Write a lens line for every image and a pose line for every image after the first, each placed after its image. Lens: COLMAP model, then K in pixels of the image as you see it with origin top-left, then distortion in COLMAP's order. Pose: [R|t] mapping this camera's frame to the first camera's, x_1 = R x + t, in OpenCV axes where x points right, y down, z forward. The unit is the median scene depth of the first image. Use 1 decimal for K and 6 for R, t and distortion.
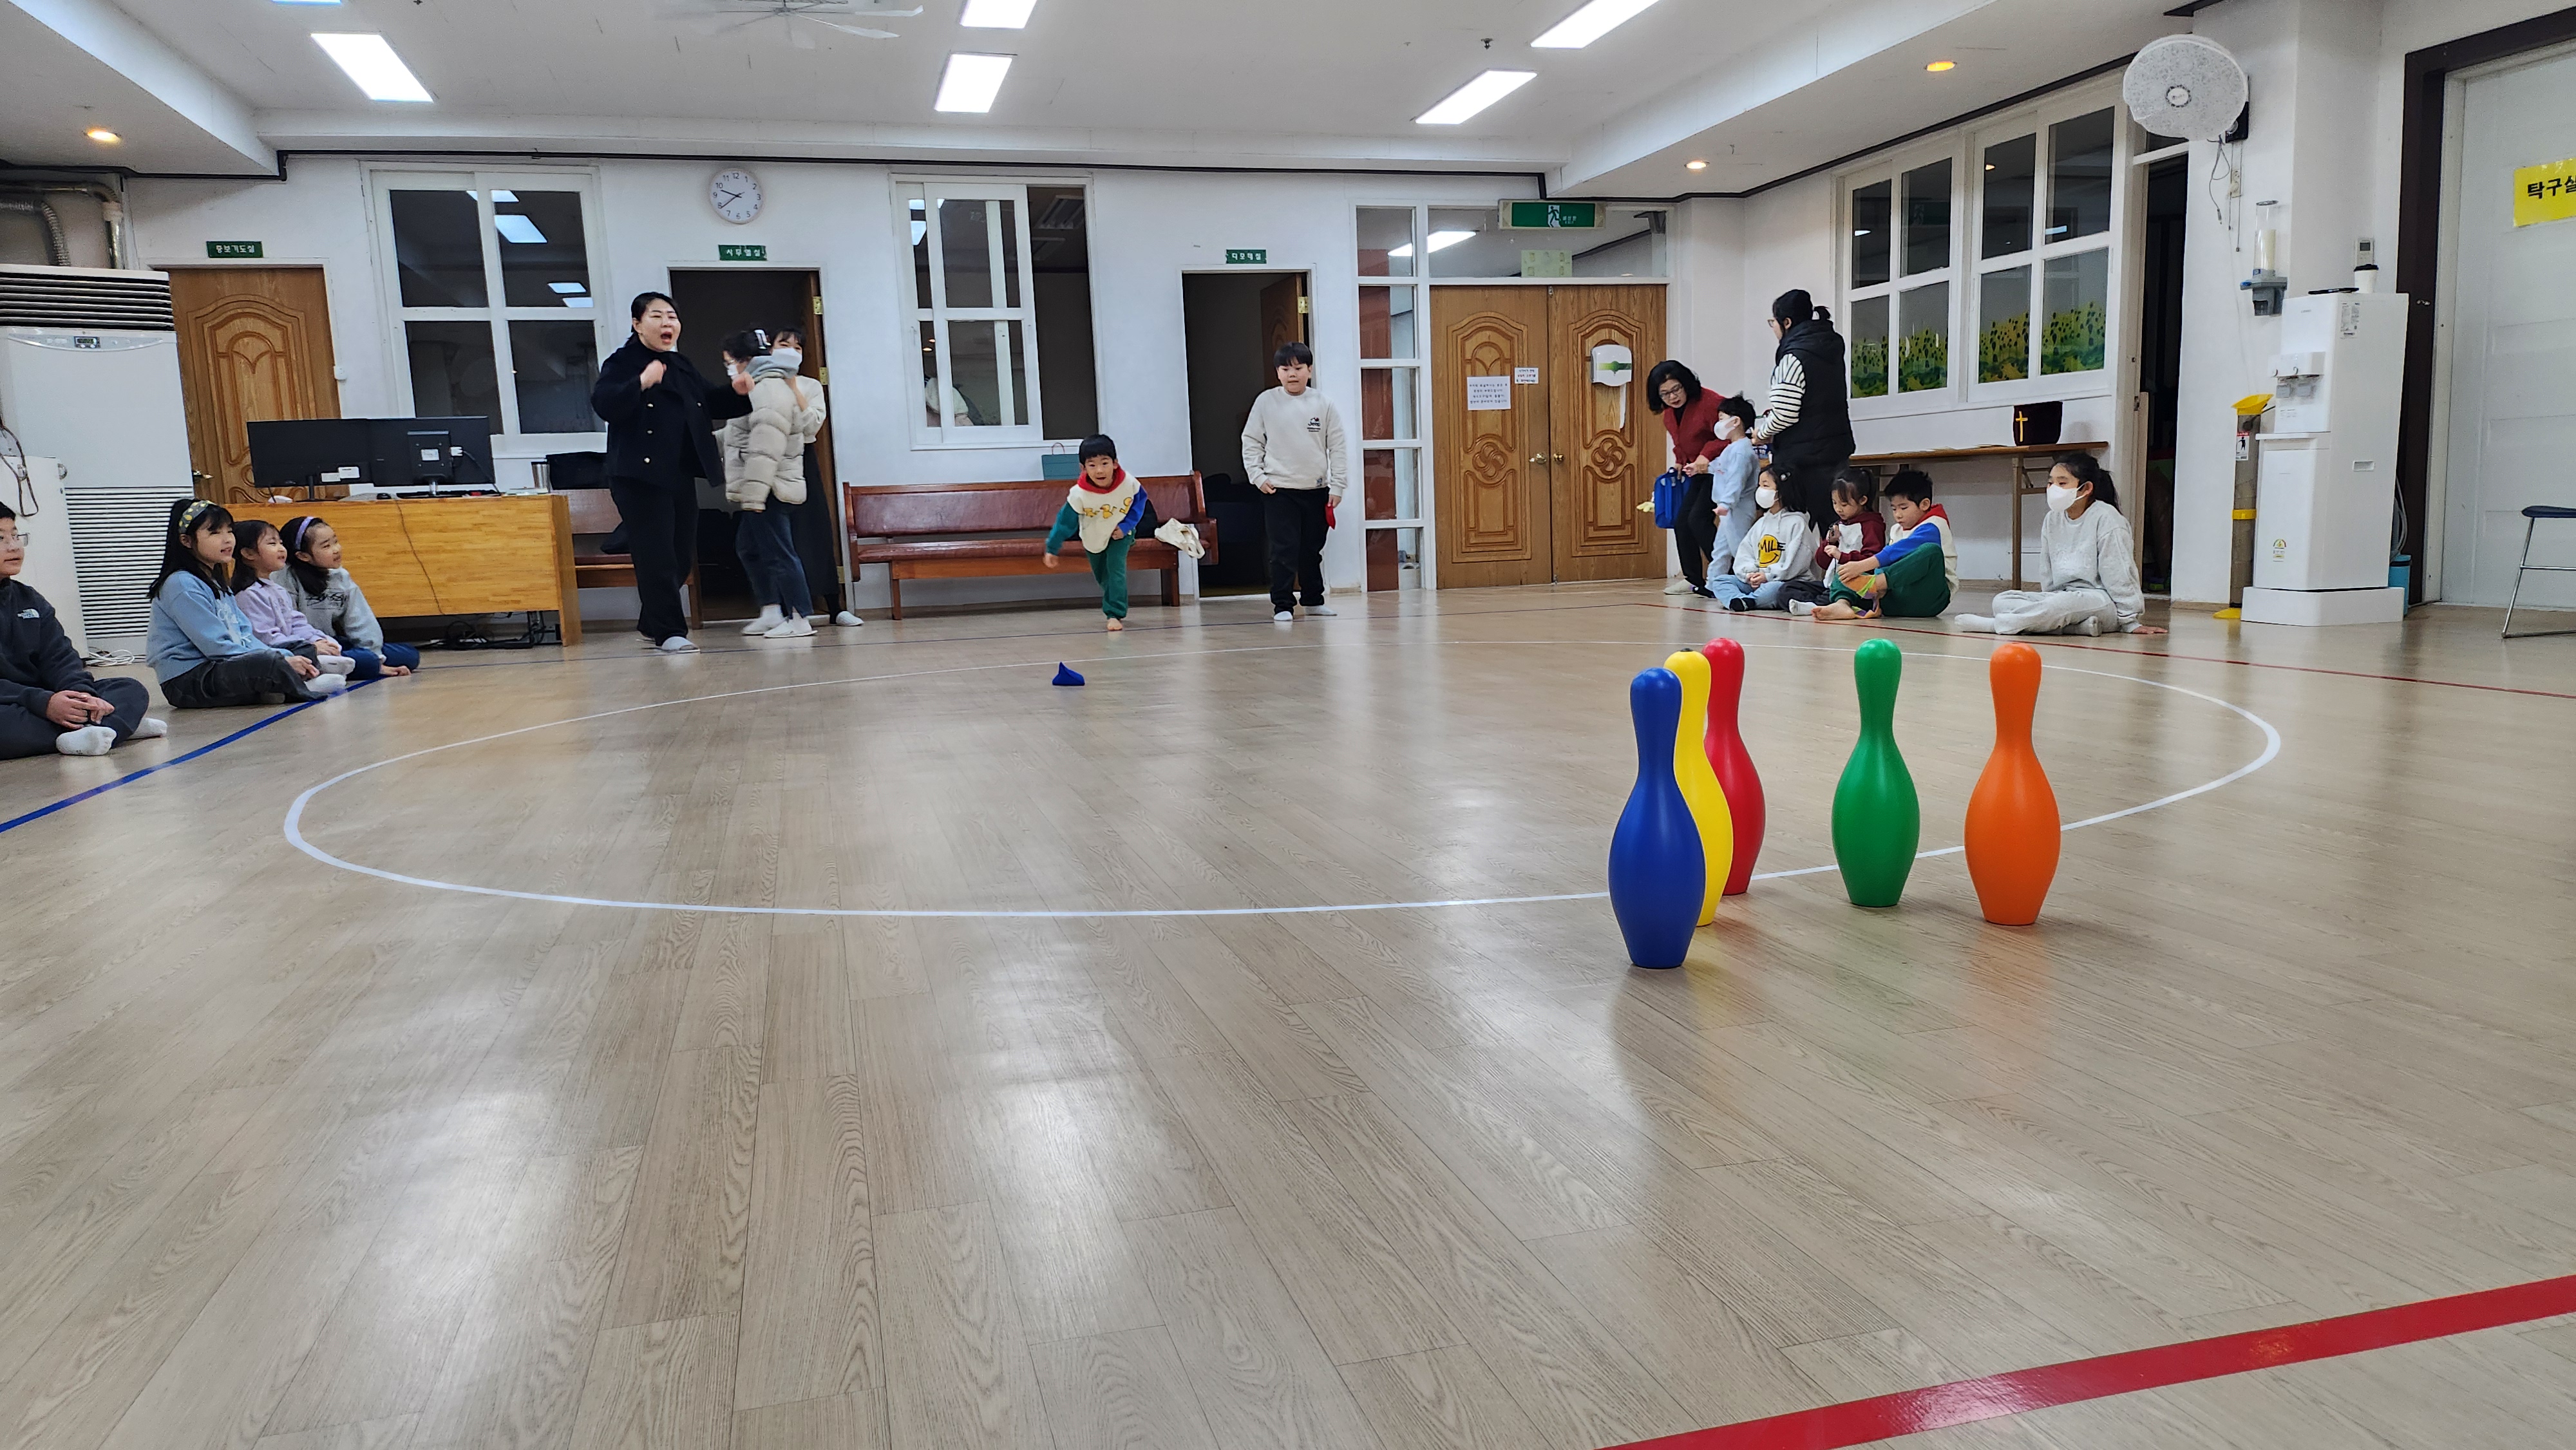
lens RADIAL K [[1823.5, 0, 1345.5], [0, 1823.5, 766.2], [0, 0, 1]] dist [0.080926, -0.084730]
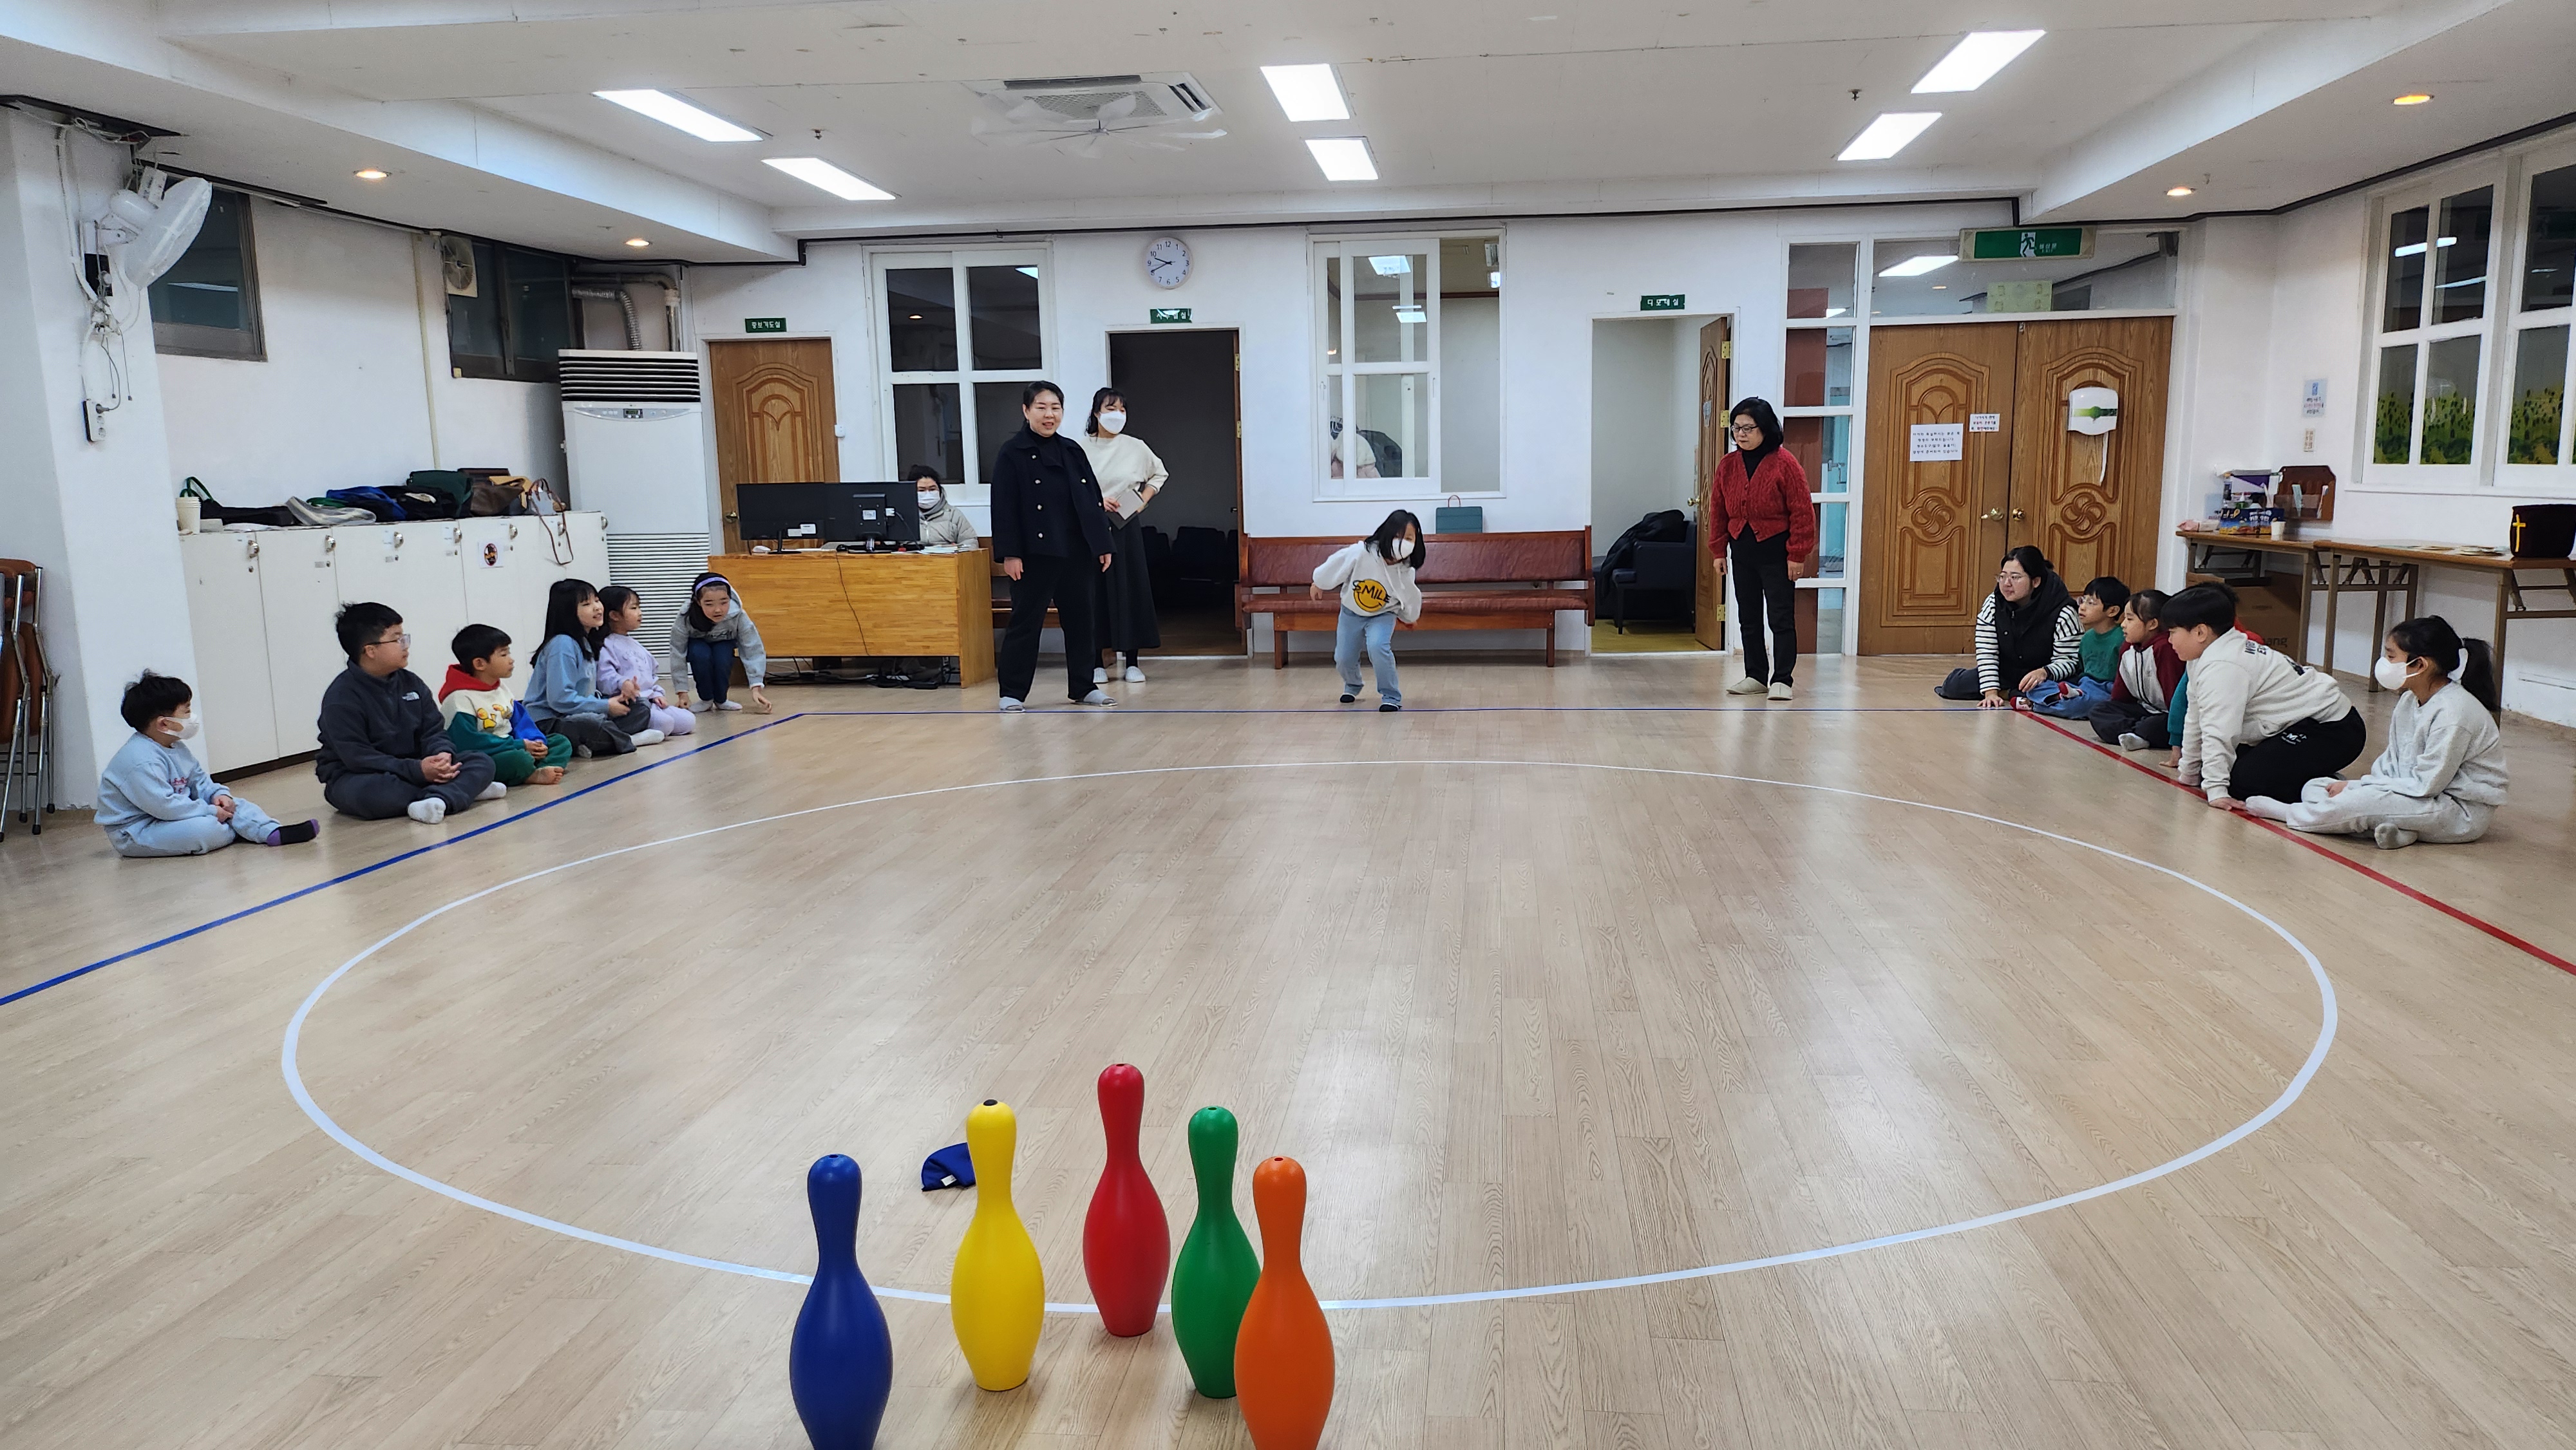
lens RADIAL K [[1823.5, 0, 1309.7], [0, 1823.5, 773.3], [0, 0, 1]] dist [0.080926, -0.084730]
pose [[0.926250, 0.081545, -0.367982, 0.160785], [-0.070168, 0.996555, 0.044218, -0.068353], [0.370320, -0.015136, 0.928781, 0.042993]]
